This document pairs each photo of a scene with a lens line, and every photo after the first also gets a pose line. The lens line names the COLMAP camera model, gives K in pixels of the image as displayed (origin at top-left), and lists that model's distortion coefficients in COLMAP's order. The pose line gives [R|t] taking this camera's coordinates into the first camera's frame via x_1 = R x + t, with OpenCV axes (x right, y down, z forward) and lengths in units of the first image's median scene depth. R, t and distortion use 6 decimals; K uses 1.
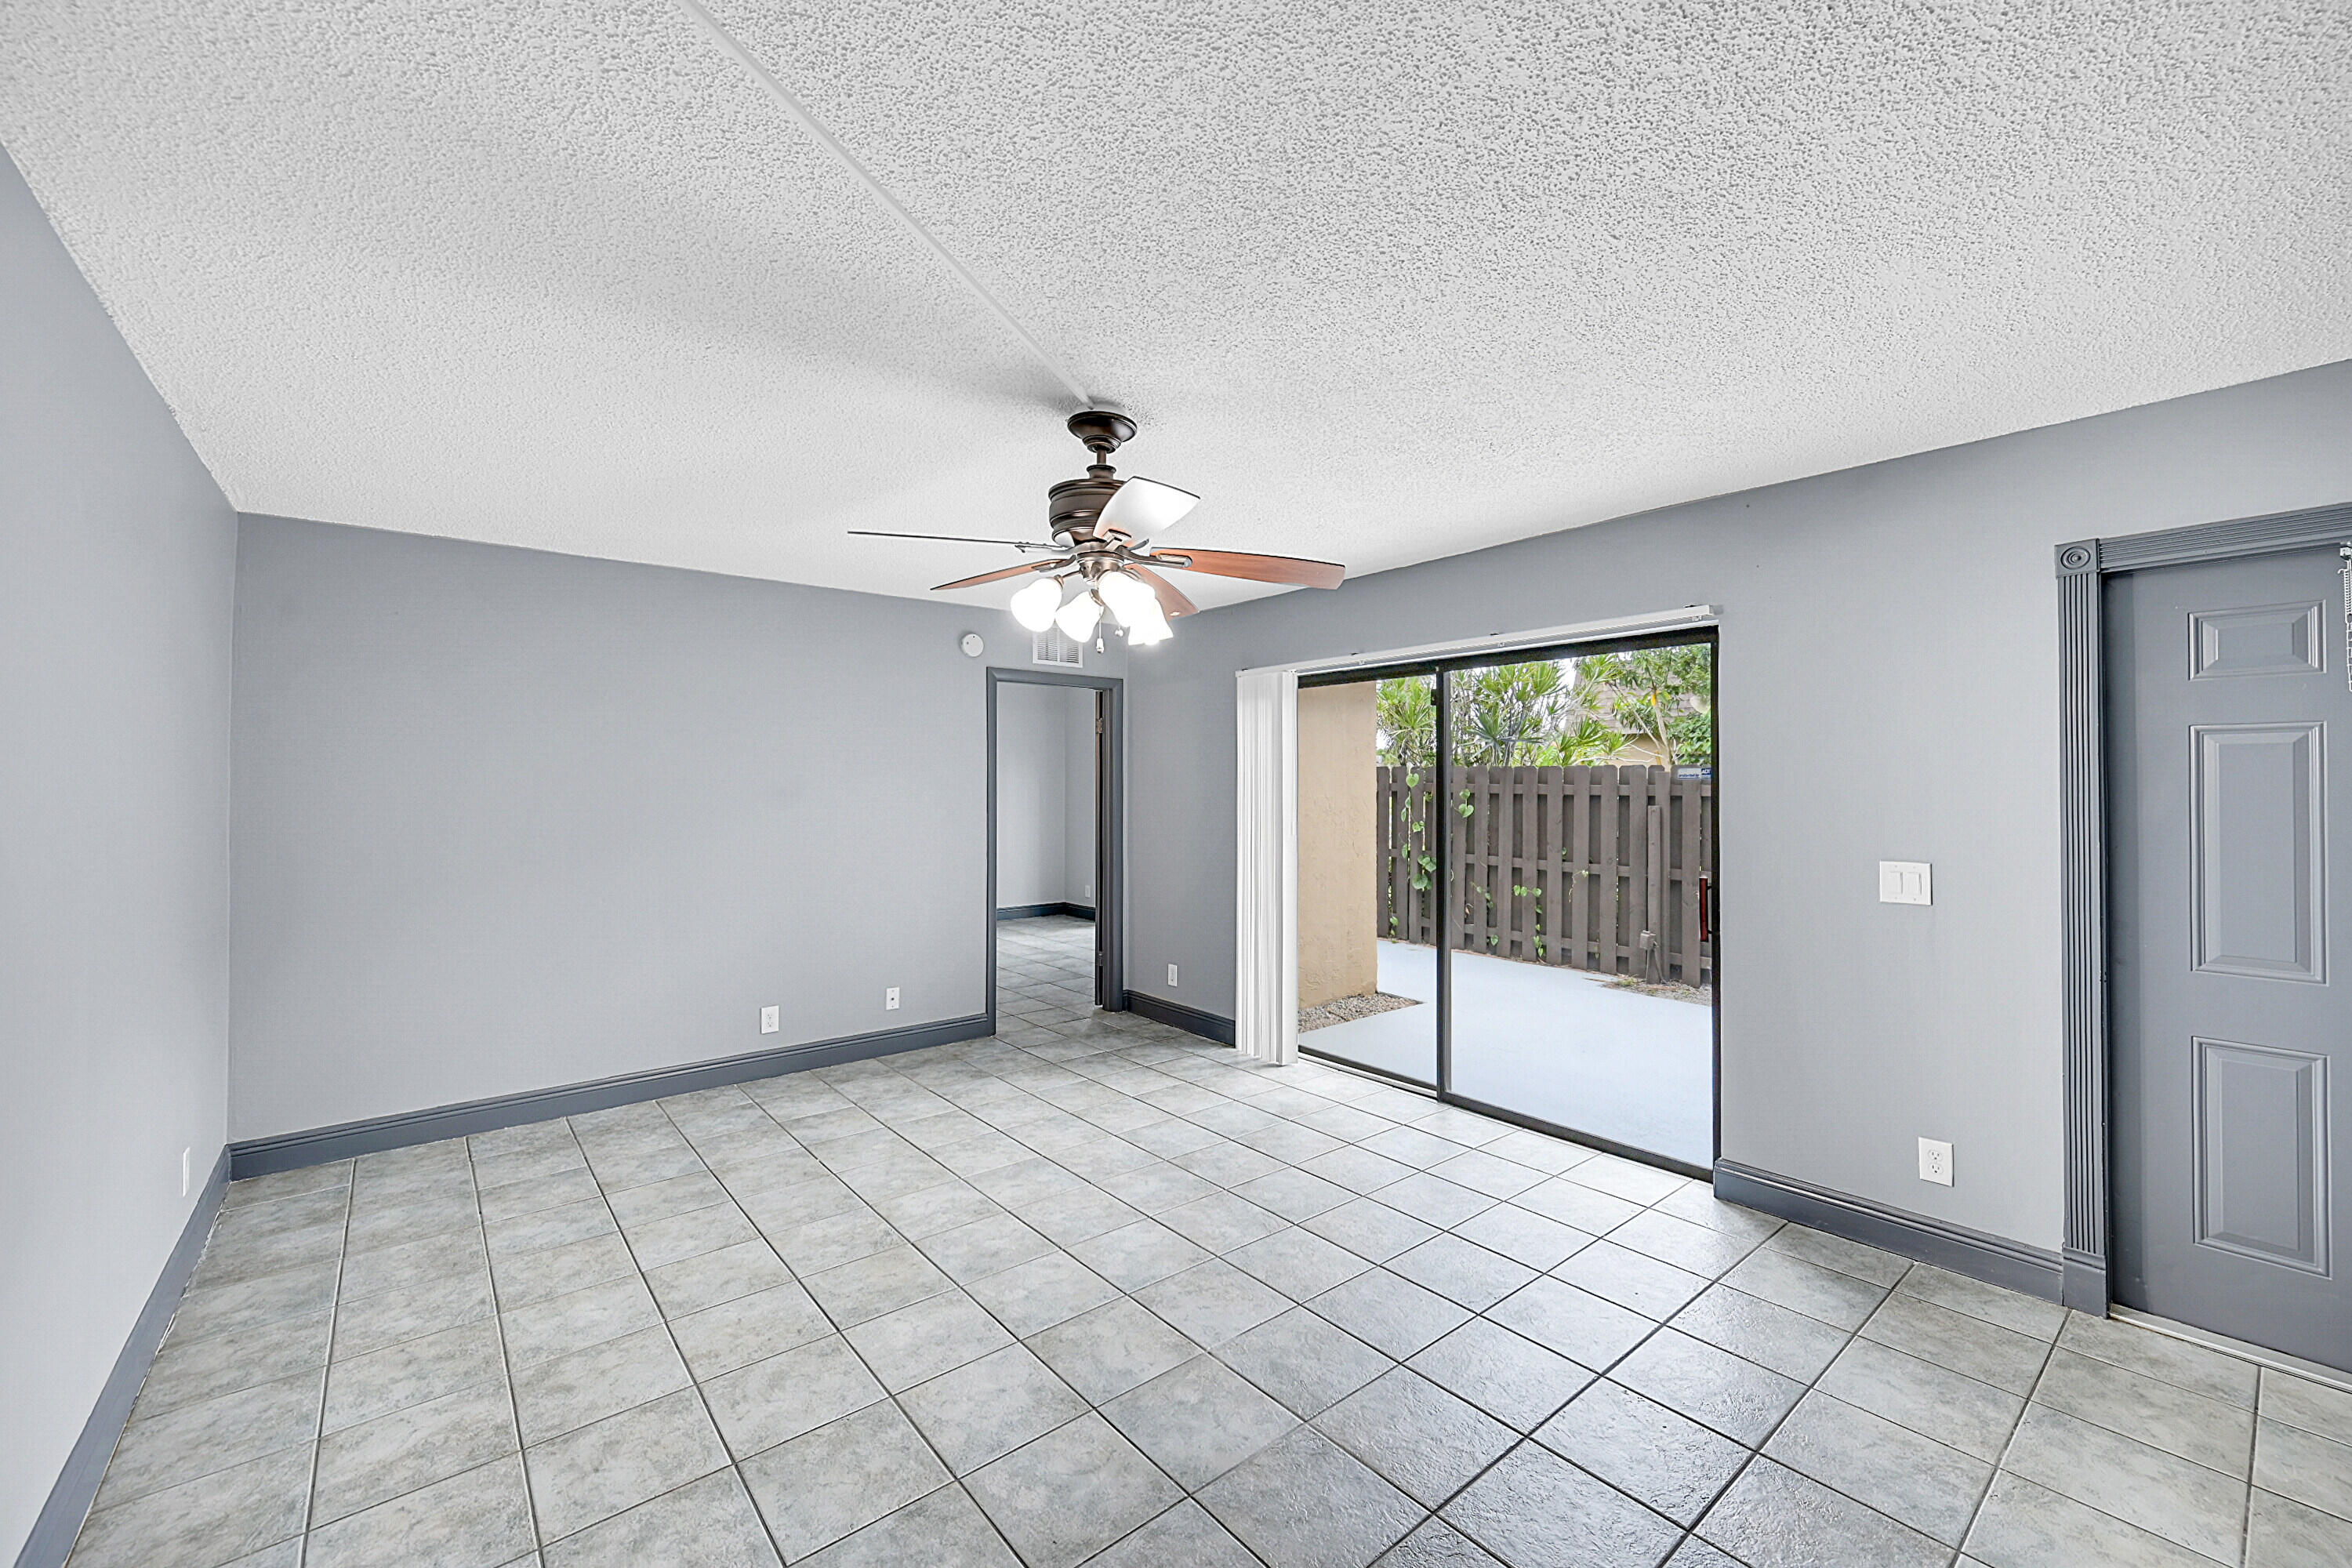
lens RADIAL K [[933.8, 0, 1179.0], [0, 933.8, 777.9], [0, 0, 1]] dist [0.001136, 0.000104]
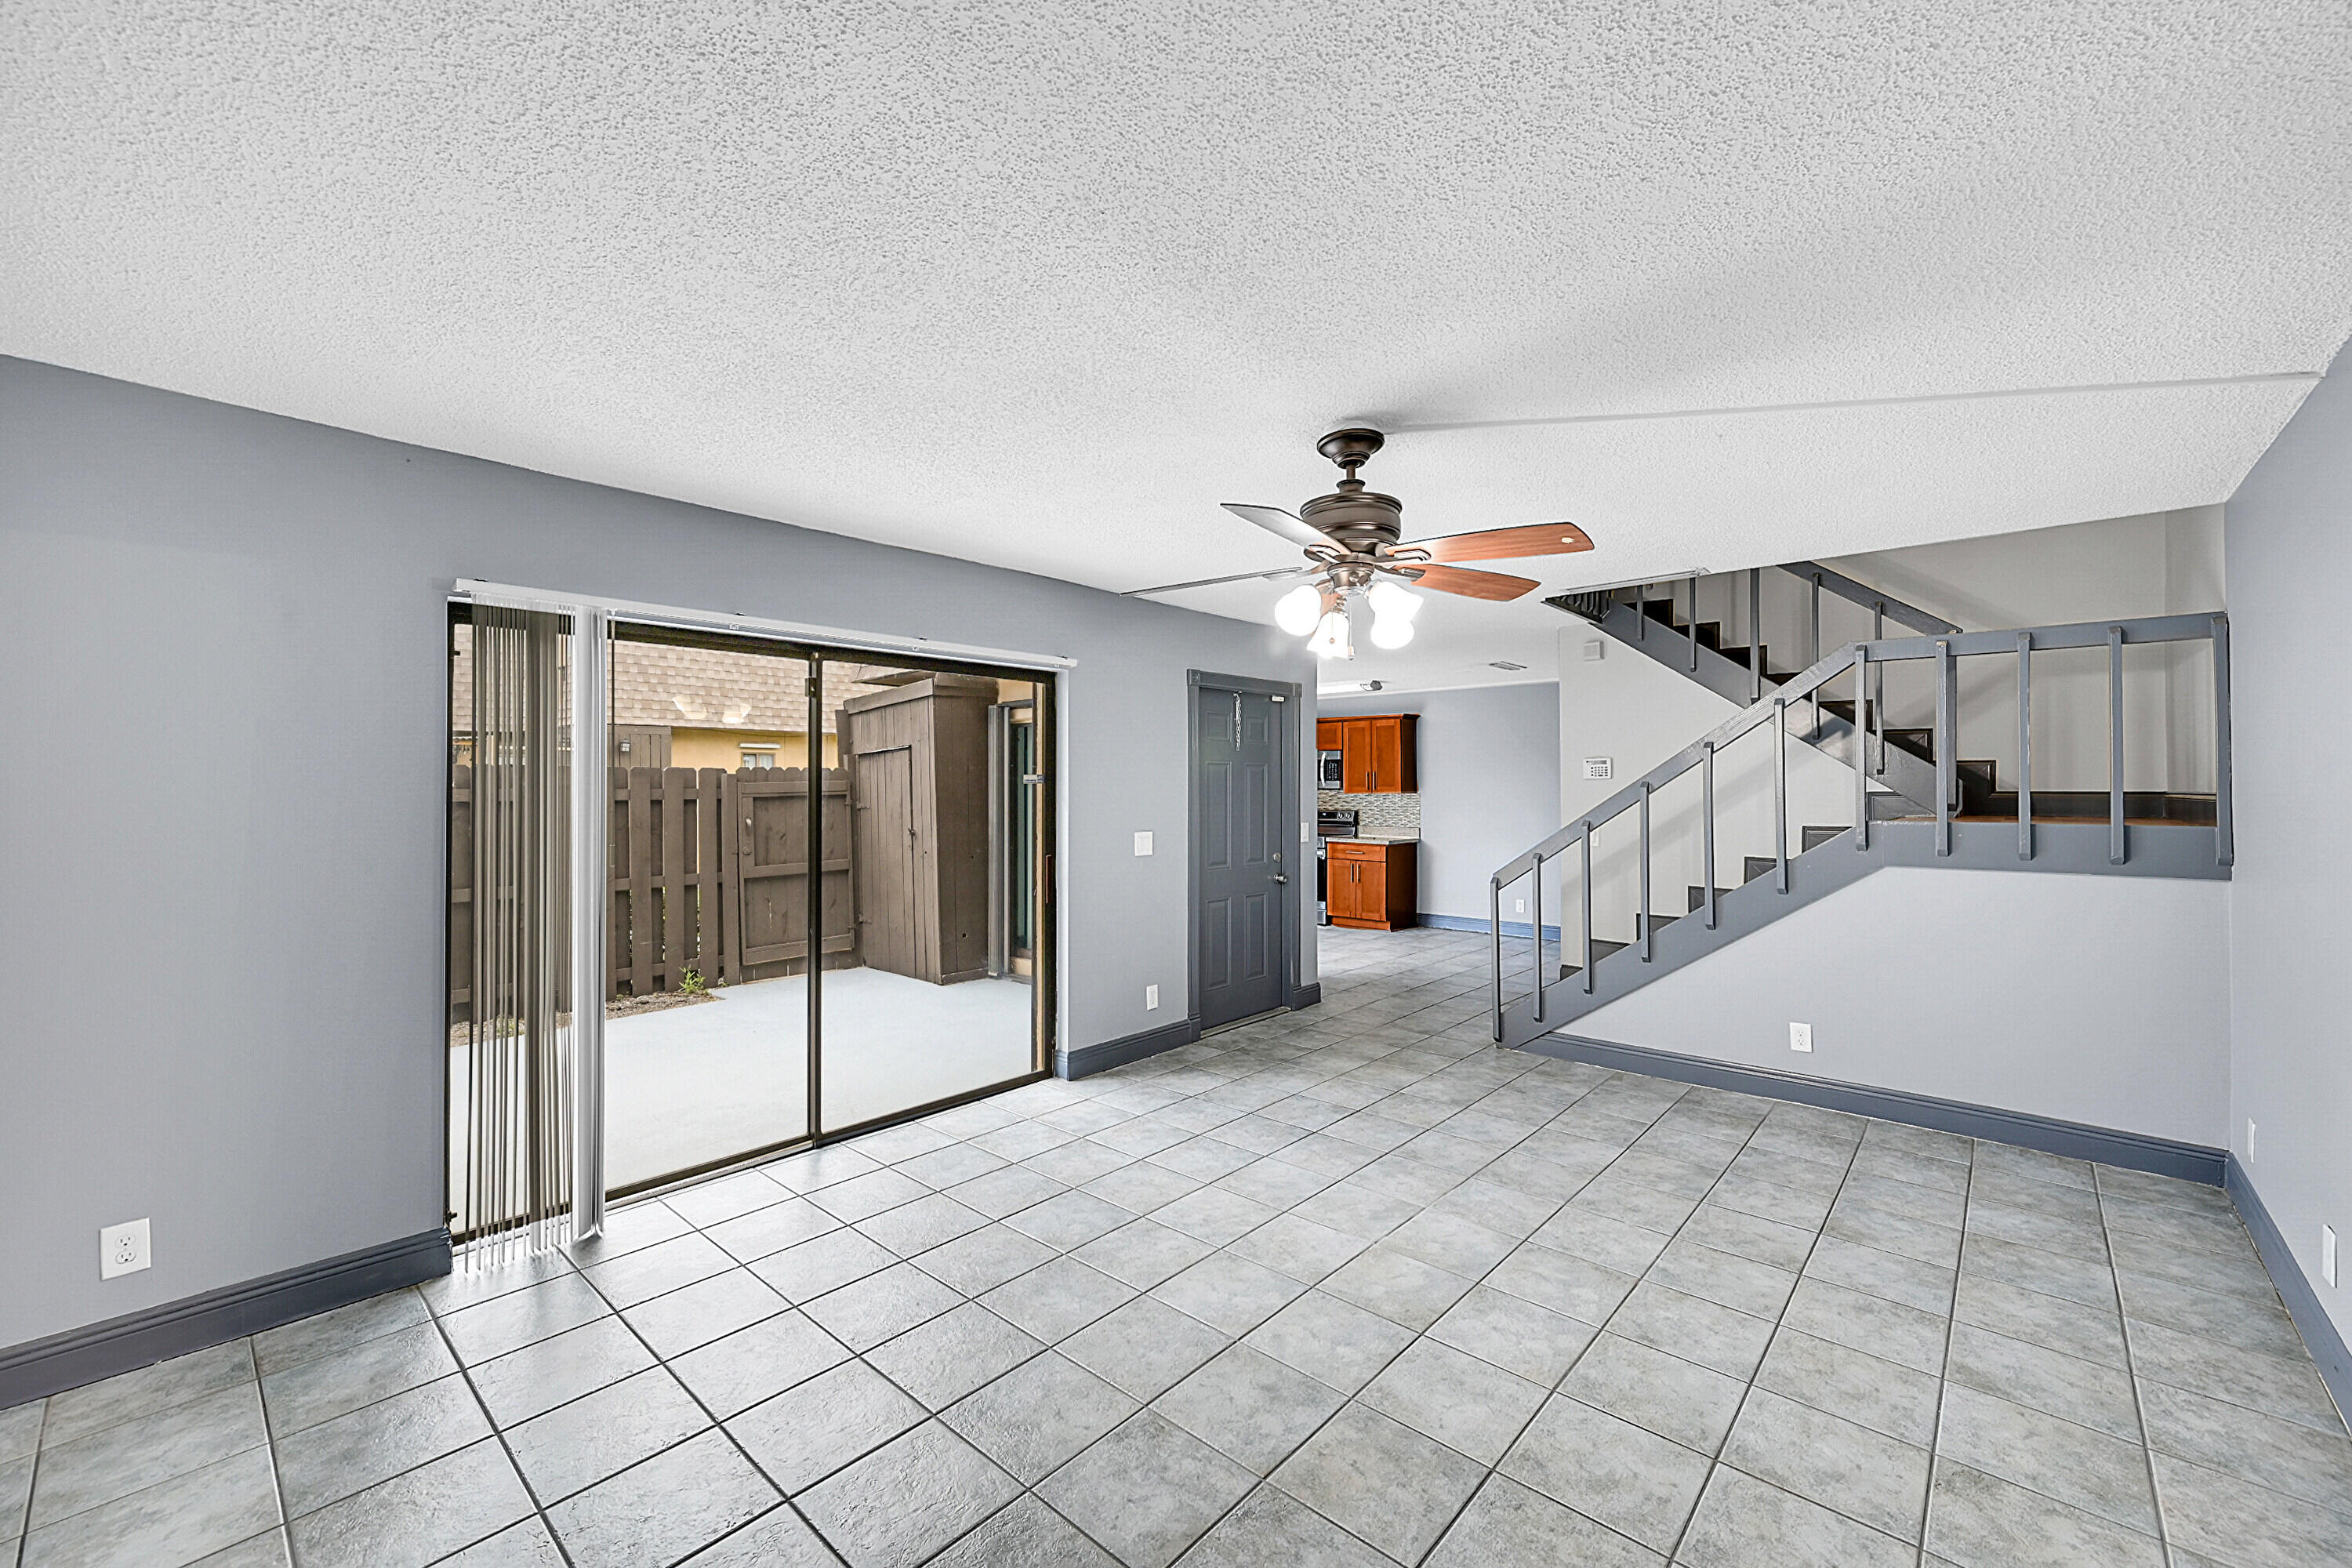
lens RADIAL K [[933.8, 0, 1179.0], [0, 933.8, 777.9], [0, 0, 1]] dist [0.001136, 0.000104]
pose [[-0.146011, 0.012469, 0.989204, -1.001008], [-0.007371, 0.999879, -0.013692, 0.011733], [-0.989255, -0.009290, -0.145902, 1.237498]]
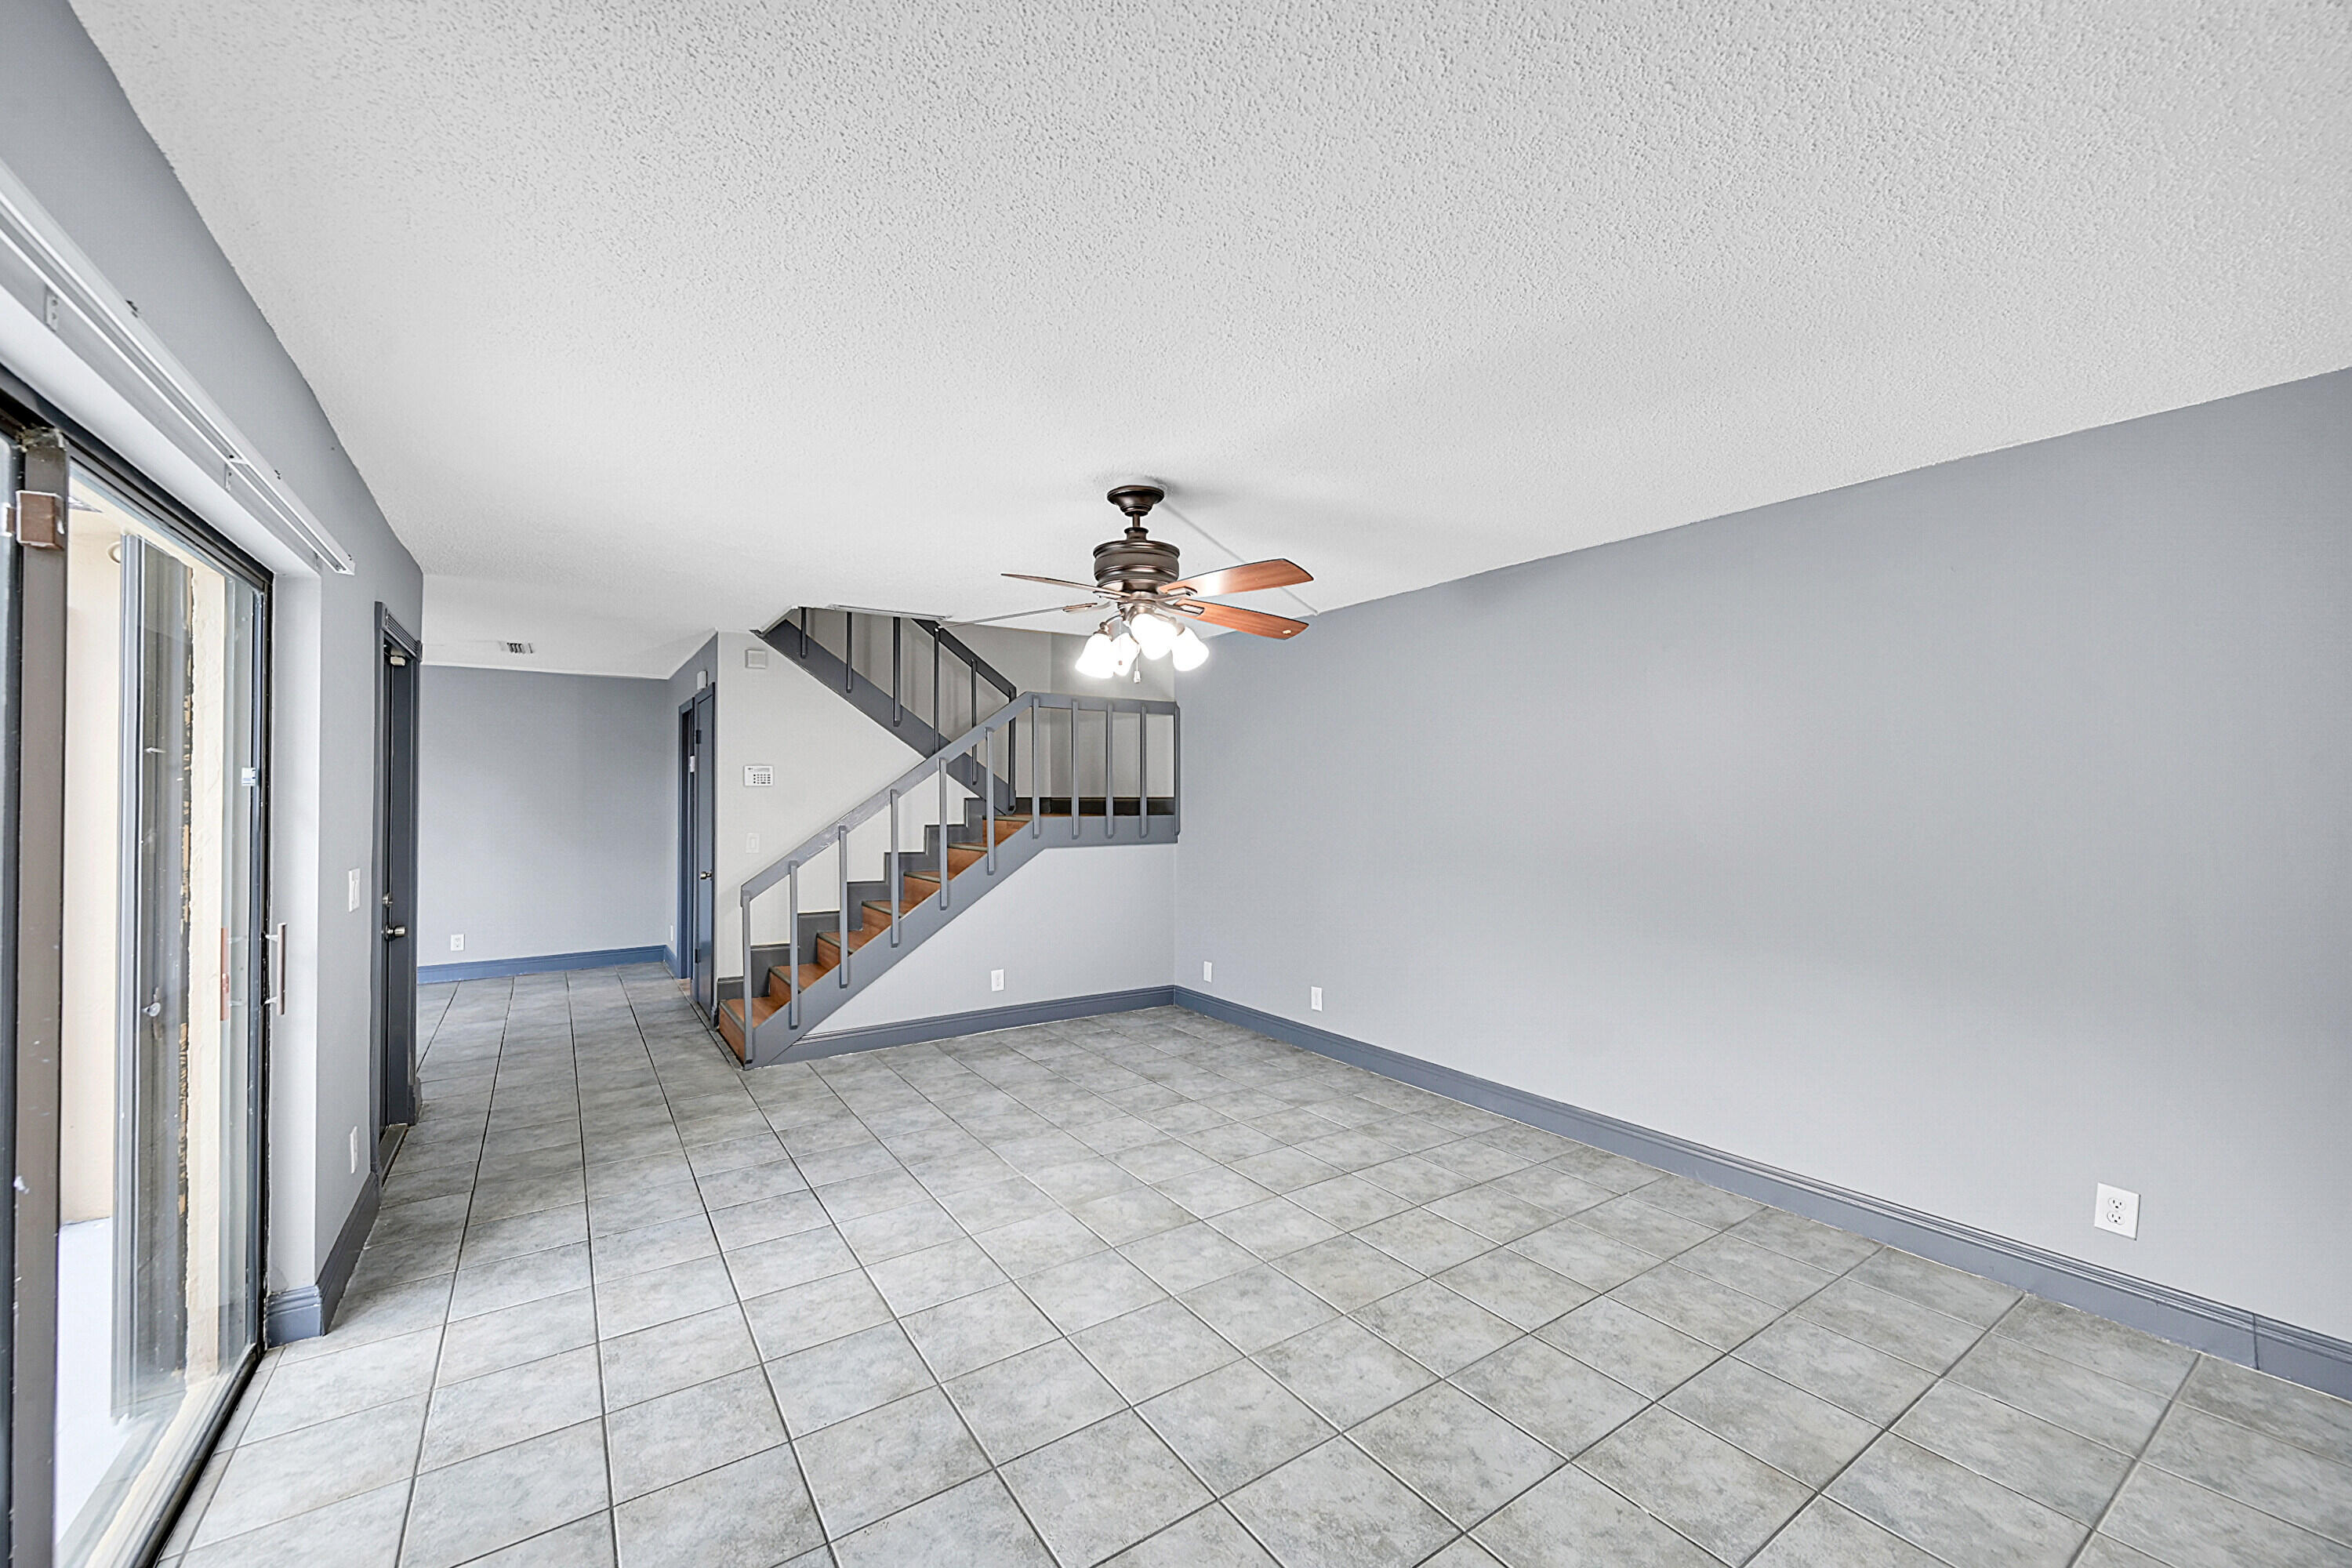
lens RADIAL K [[939.1, 0, 1190.3], [0, 939.1, 784.8], [0, 0, 1]] dist [0.000154, -0.000006]
pose [[-0.996533, 0.003552, 0.083118, -0.233149], [0.001986, 0.999819, -0.018916, 0.017607], [-0.083170, -0.018685, -0.996360, 2.027013]]
